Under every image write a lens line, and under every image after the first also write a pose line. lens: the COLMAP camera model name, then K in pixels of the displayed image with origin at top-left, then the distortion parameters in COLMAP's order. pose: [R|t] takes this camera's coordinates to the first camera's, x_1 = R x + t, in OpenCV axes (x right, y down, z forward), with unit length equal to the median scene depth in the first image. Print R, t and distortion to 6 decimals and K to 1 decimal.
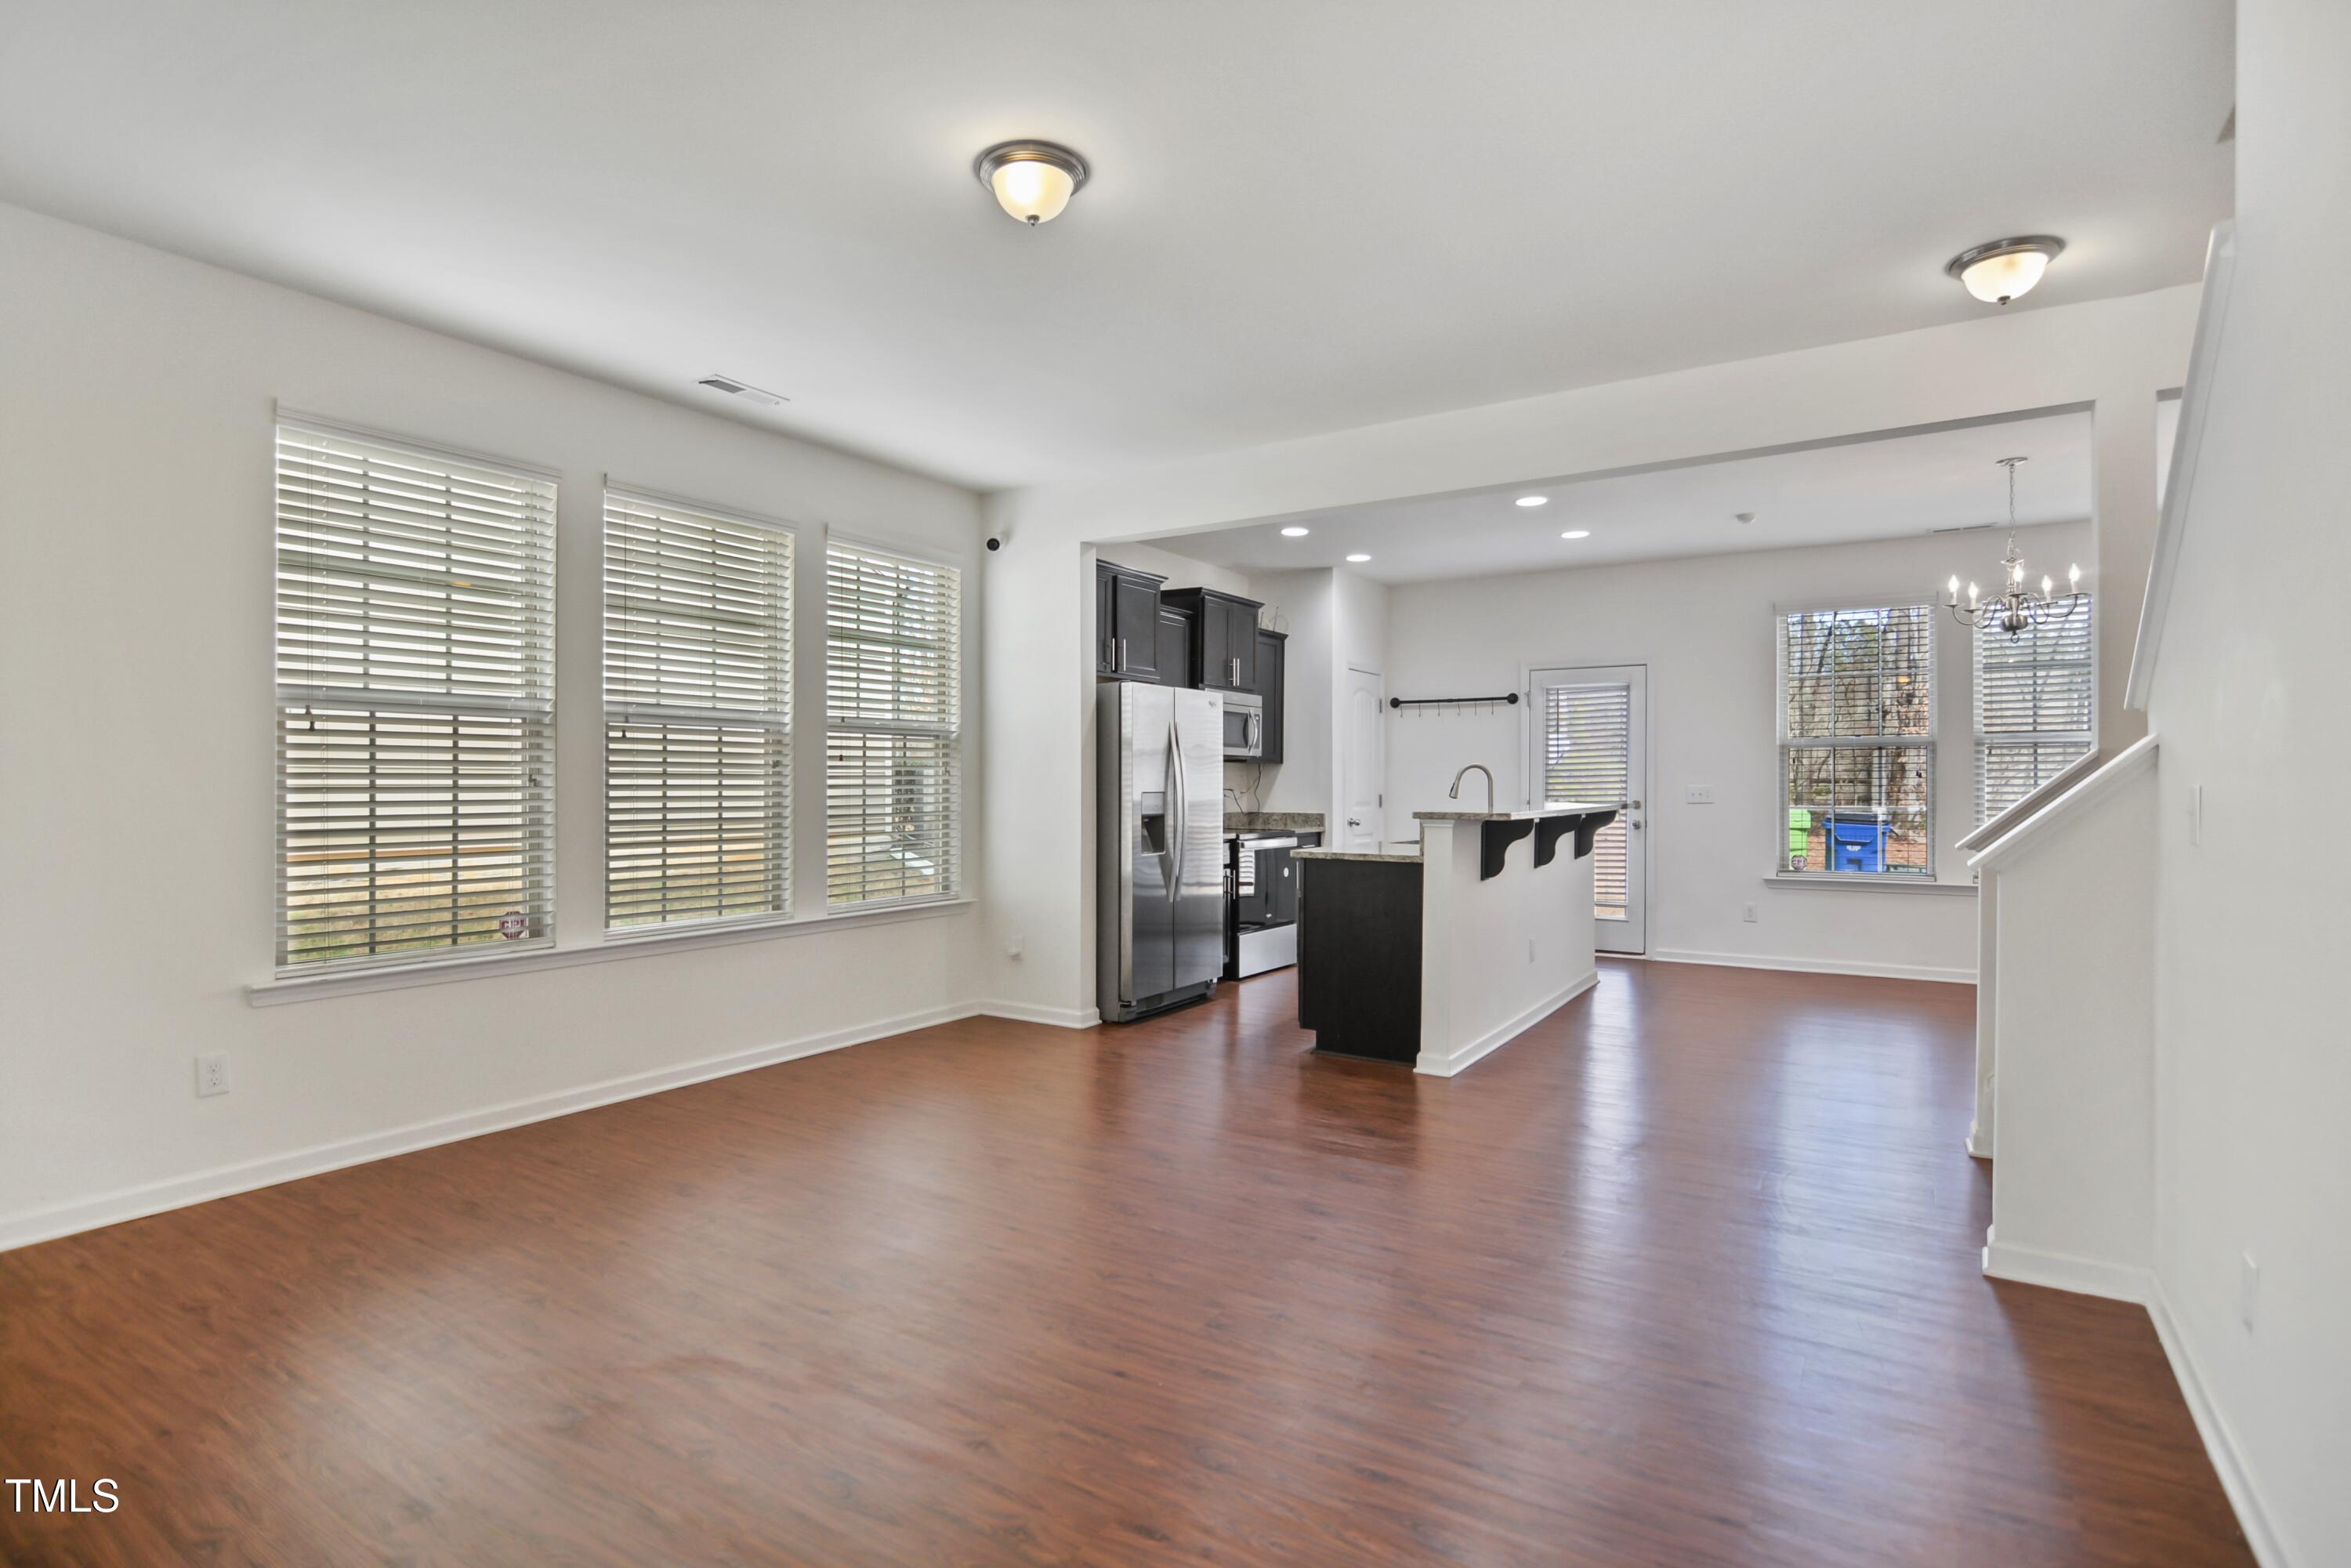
lens RADIAL K [[1167.4, 0, 1140.1], [0, 1167.4, 776.3], [0, 0, 1]] dist [-0.022671, 0.004479]
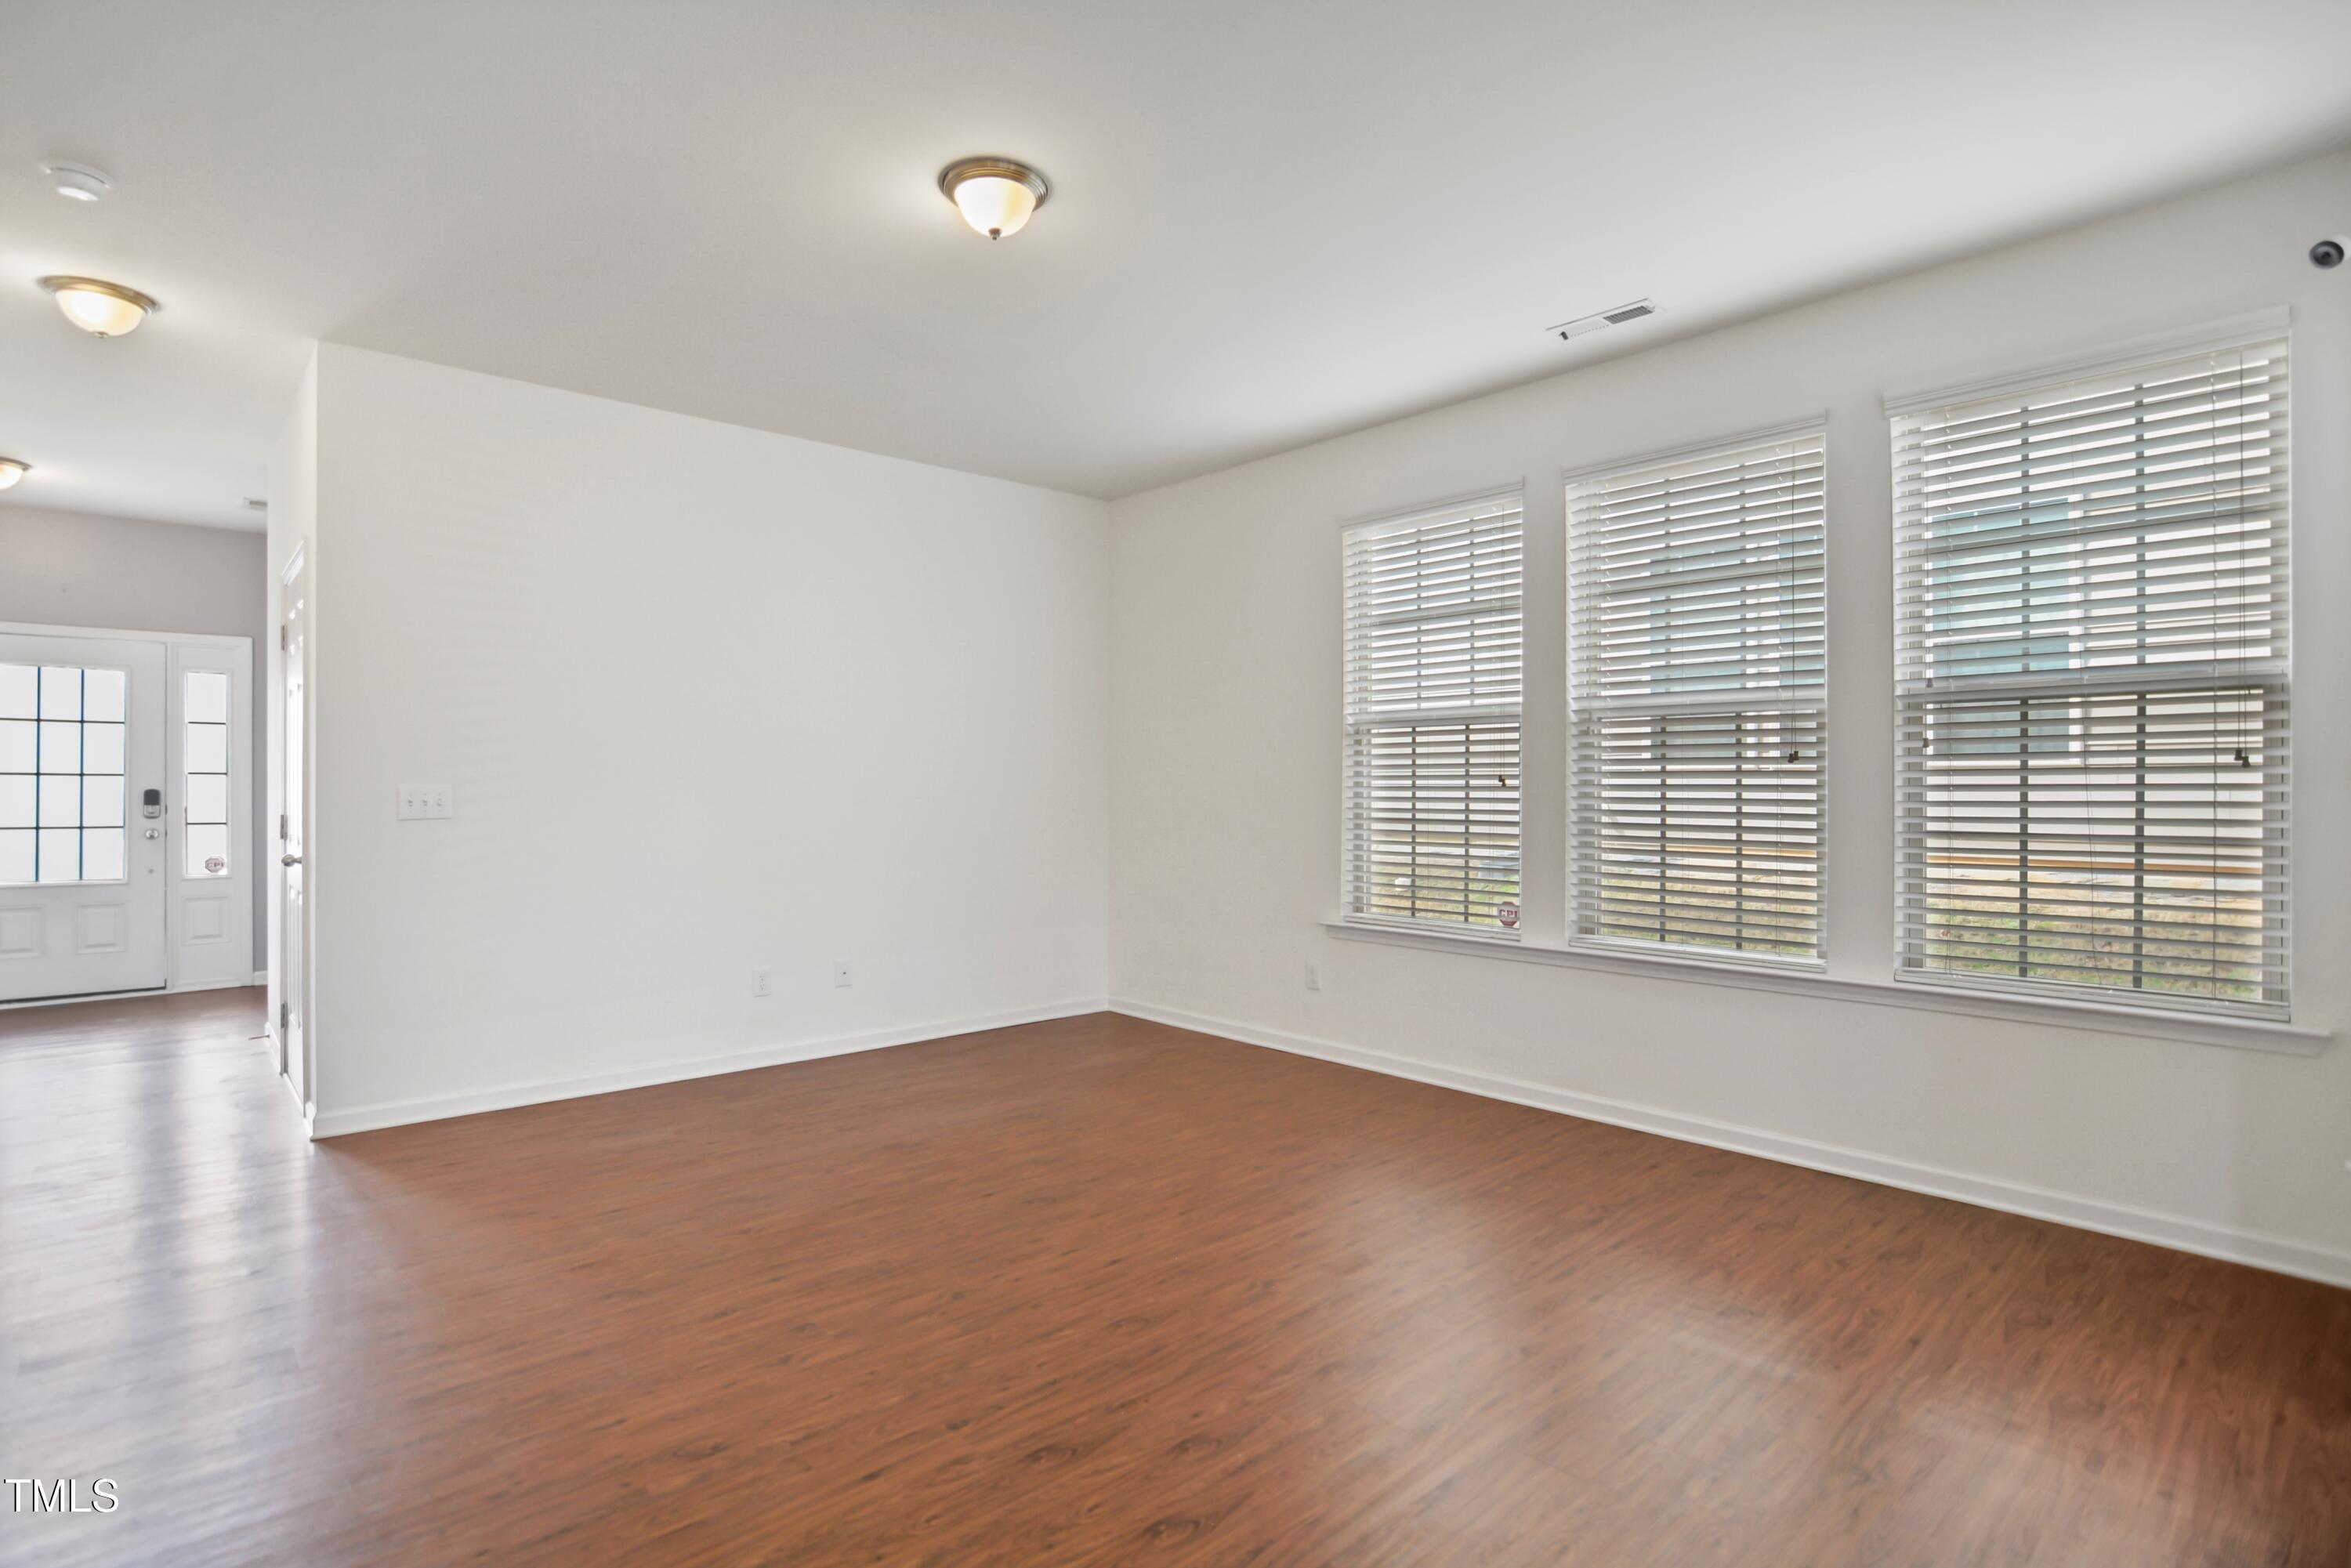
lens RADIAL K [[1167.4, 0, 1167.9], [0, 1167.4, 768.7], [0, 0, 1]] dist [-0.022671, 0.004479]
pose [[-0.248995, -0.011858, -0.968432, 0.348002], [0.006933, 0.999878, -0.014026, 0.003321], [0.968480, -0.010207, -0.248883, 0.565353]]
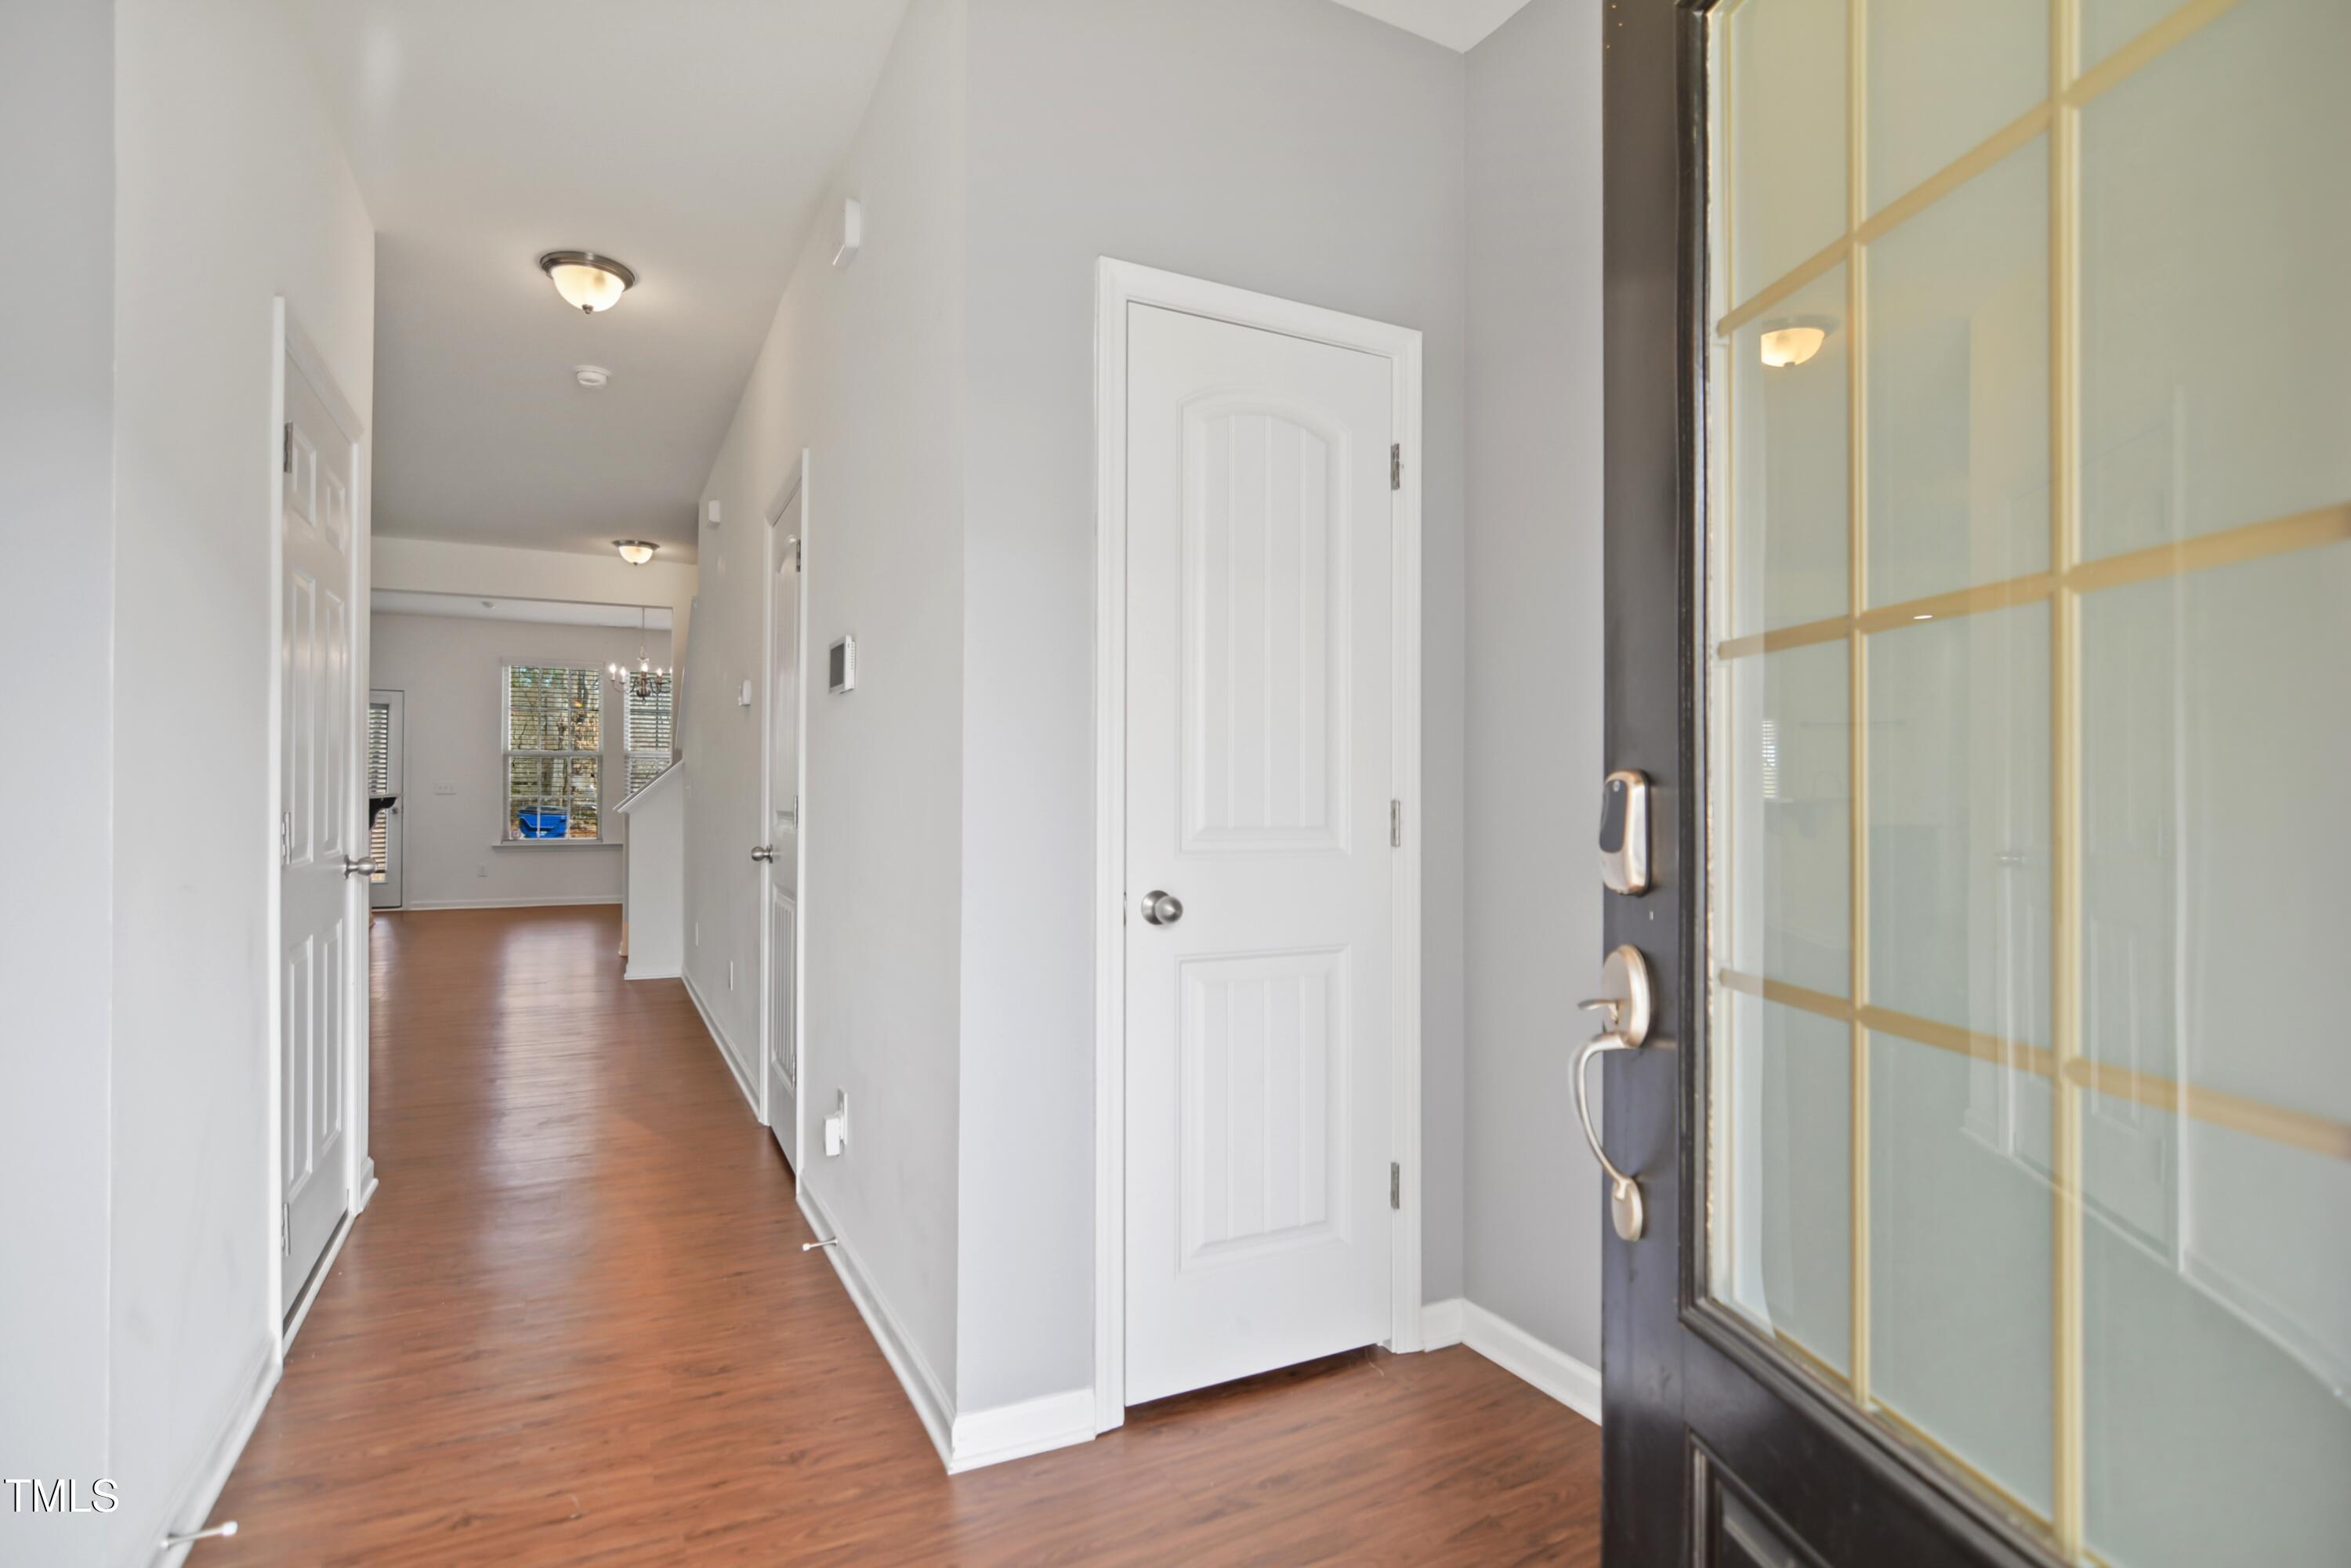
lens RADIAL K [[1167.4, 0, 1176.4], [0, 1167.4, 789.6], [0, 0, 1]] dist [-0.022671, 0.004479]
pose [[0.485257, 0.005971, 0.874351, -0.330847], [-0.011434, 0.999935, -0.000483, 0.009222], [-0.874297, -0.009763, 0.485293, -0.475129]]
